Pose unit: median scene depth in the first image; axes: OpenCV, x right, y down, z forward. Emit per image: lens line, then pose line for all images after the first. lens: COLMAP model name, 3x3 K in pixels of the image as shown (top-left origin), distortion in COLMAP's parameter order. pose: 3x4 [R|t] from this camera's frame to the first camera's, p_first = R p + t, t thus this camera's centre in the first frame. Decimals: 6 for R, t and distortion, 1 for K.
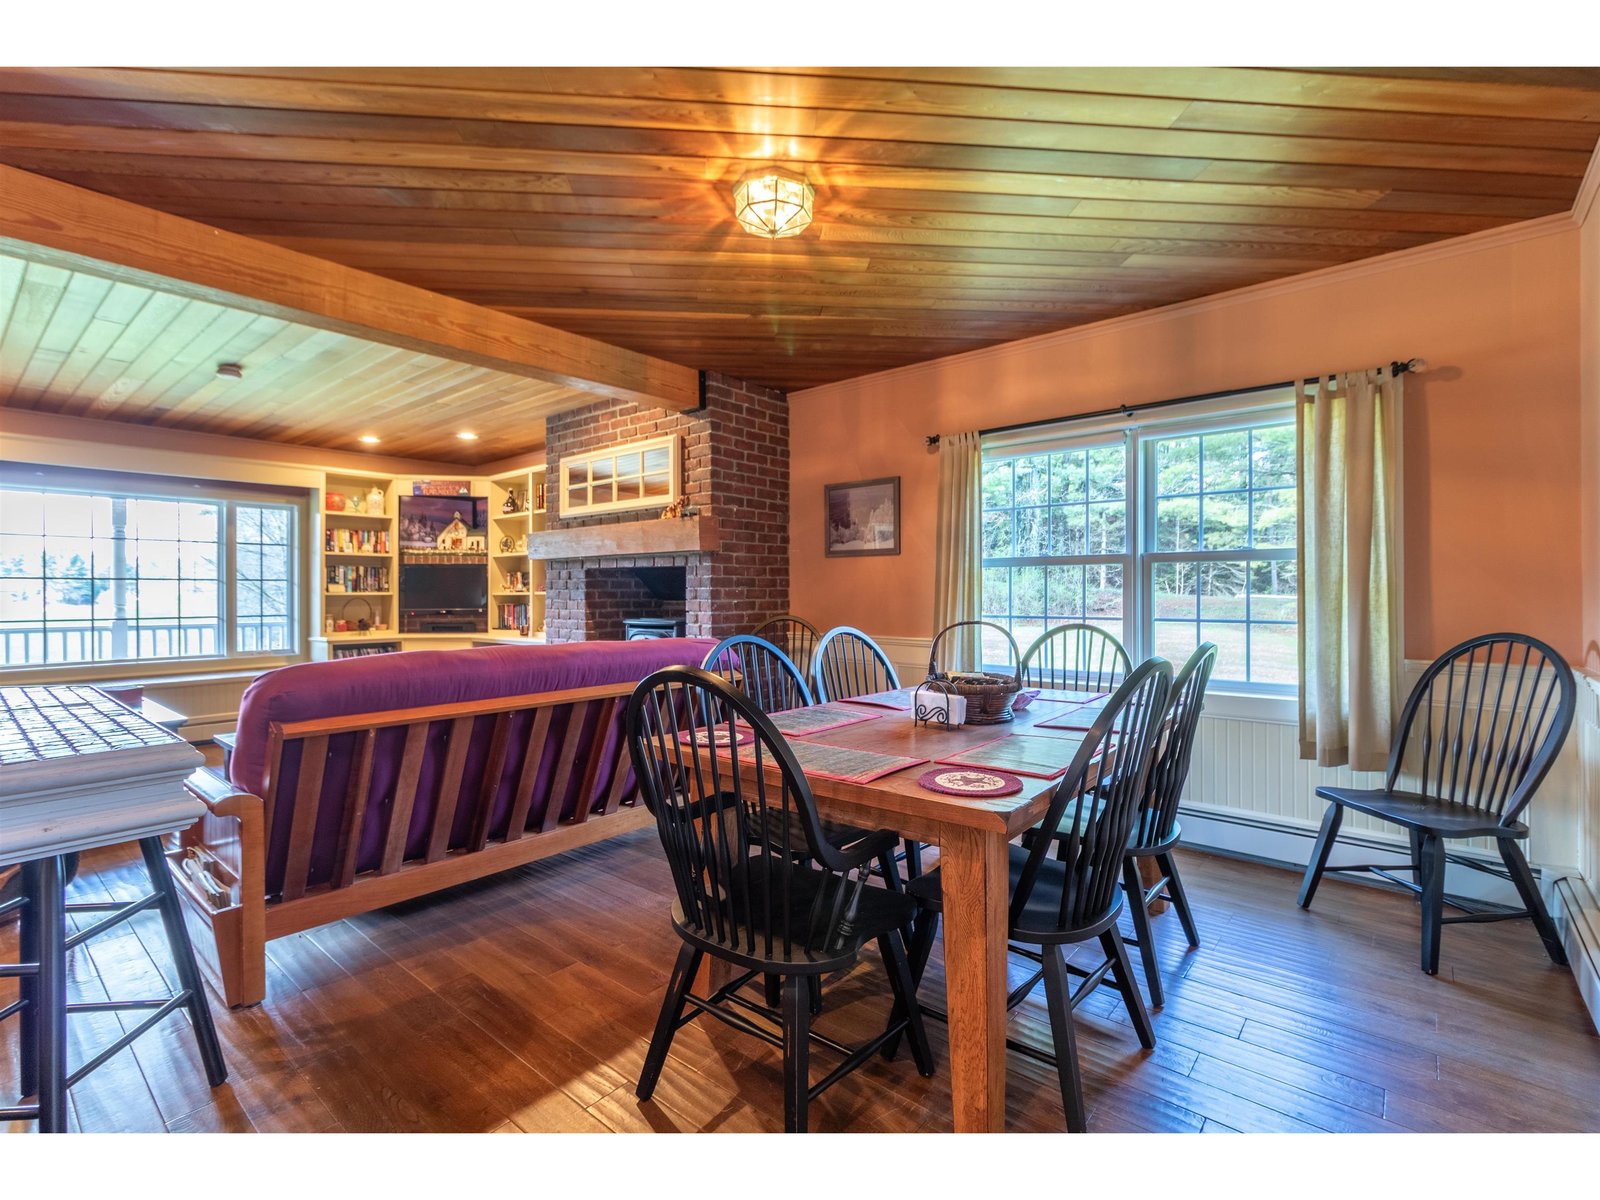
lens RADIAL K [[745.5, 0, 804.9], [0, 745.5, 599.1], [0, 0, 1]] dist [0.001043, 0.001311]
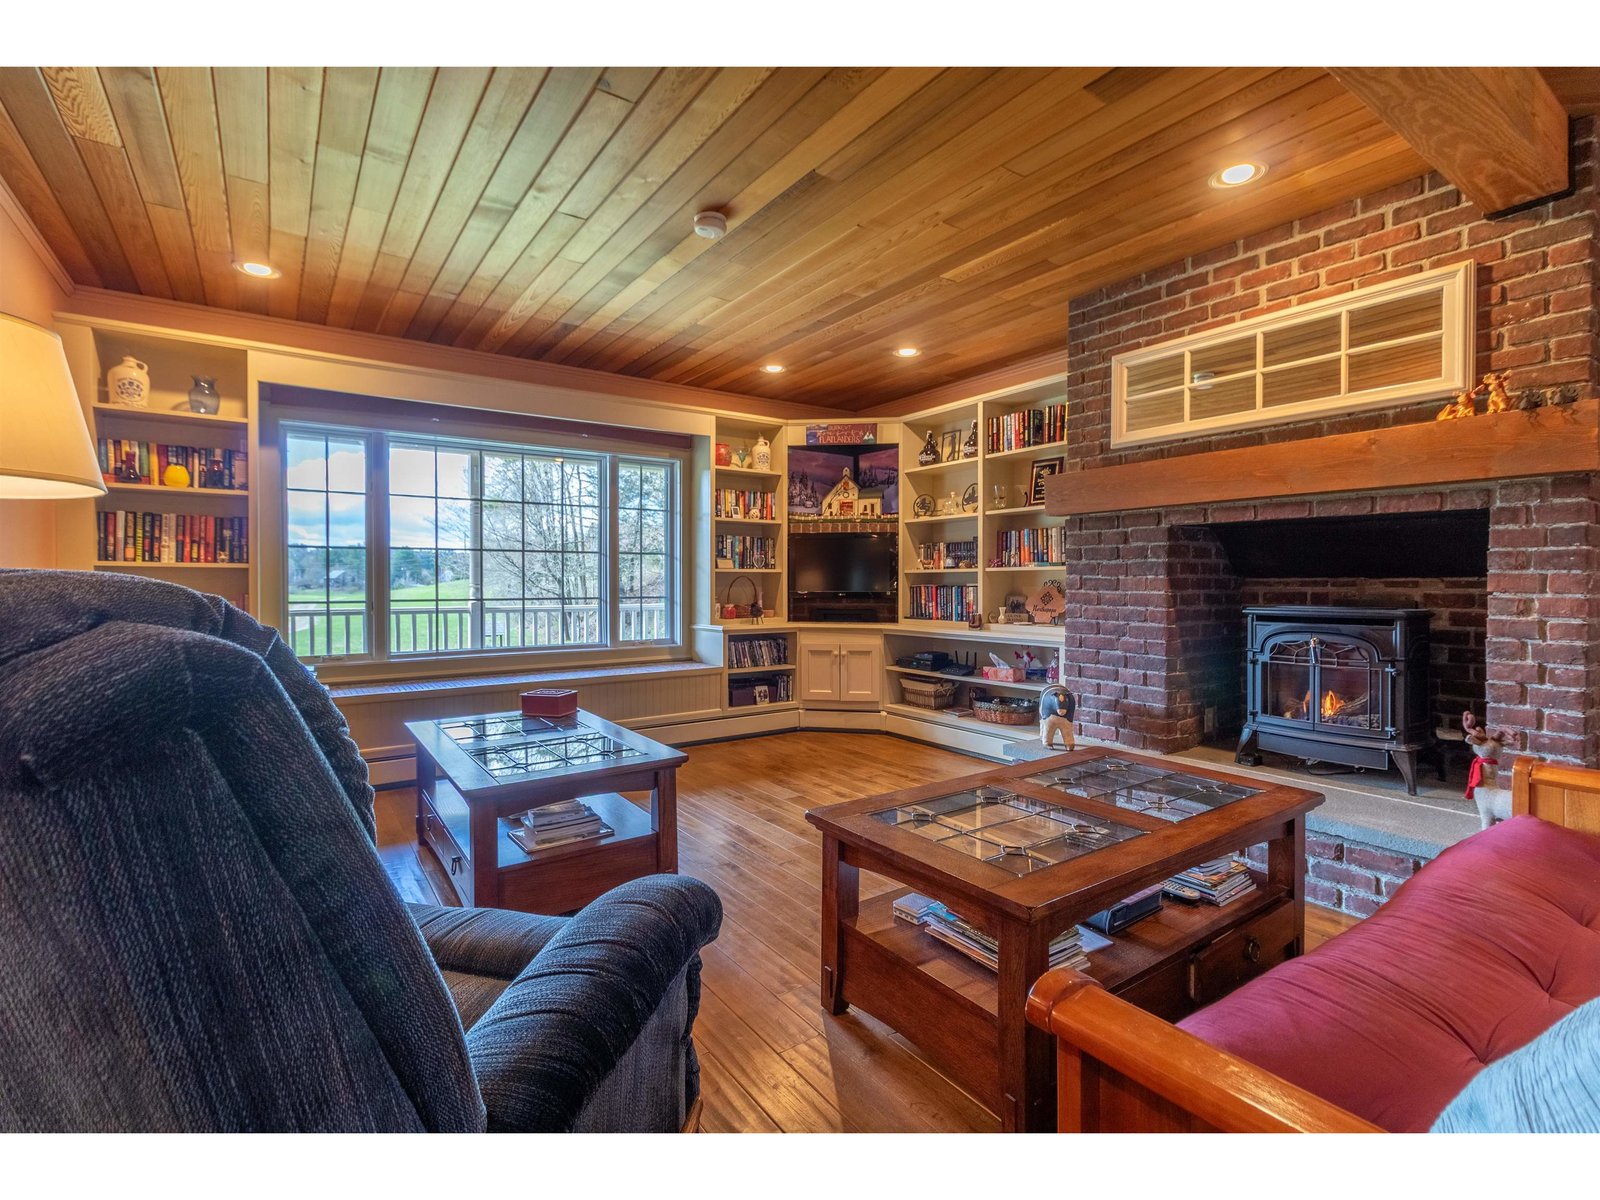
lens RADIAL K [[745.5, 0, 803.3], [0, 745.5, 592.0], [0, 0, 1]] dist [0.001043, 0.001311]
pose [[0.967381, 0.007021, -0.253228, -0.428137], [-0.005739, 0.999967, 0.005802, 0.013198], [0.253260, -0.004160, 0.967389, 0.315154]]
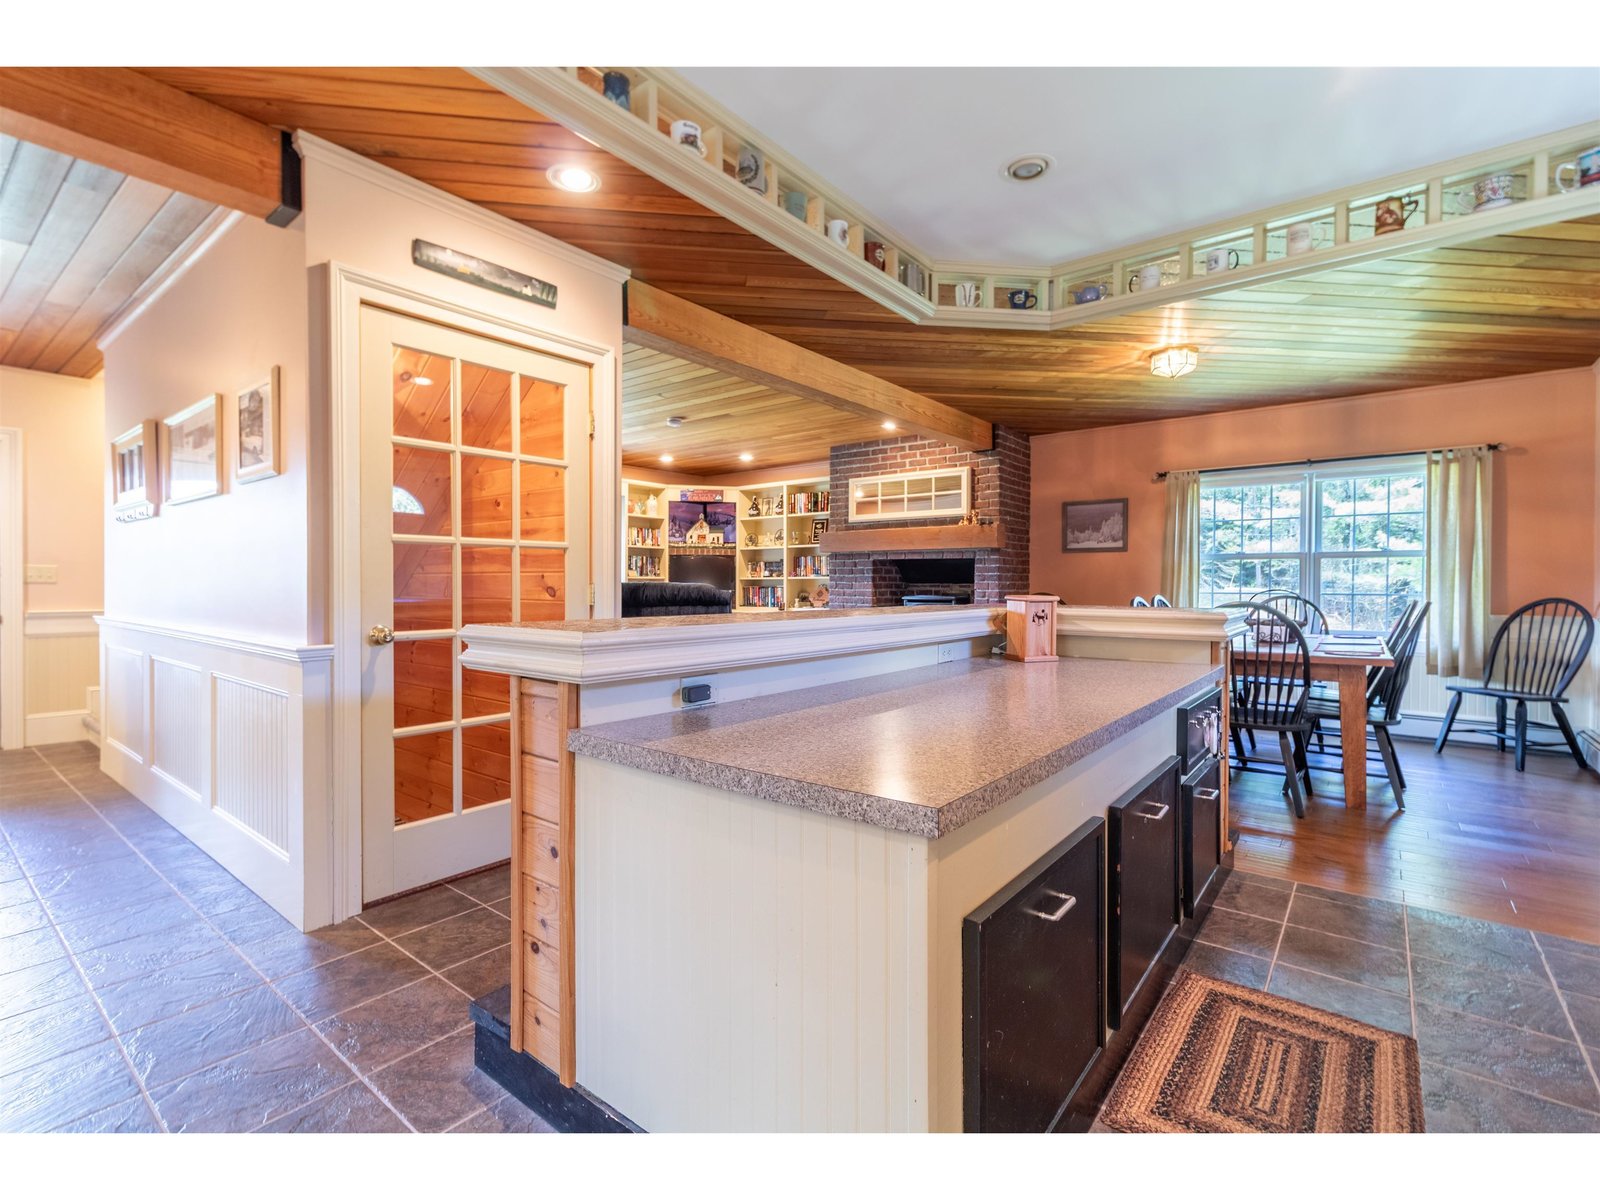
lens RADIAL K [[745.5, 0, 800.7], [0, 745.5, 596.5], [0, 0, 1]] dist [0.001043, 0.001311]
pose [[0.999371, 0.005124, 0.035098, -0.471613], [-0.005368, 0.999962, 0.006873, 0.018964], [-0.035061, -0.007057, 0.999360, -0.370800]]
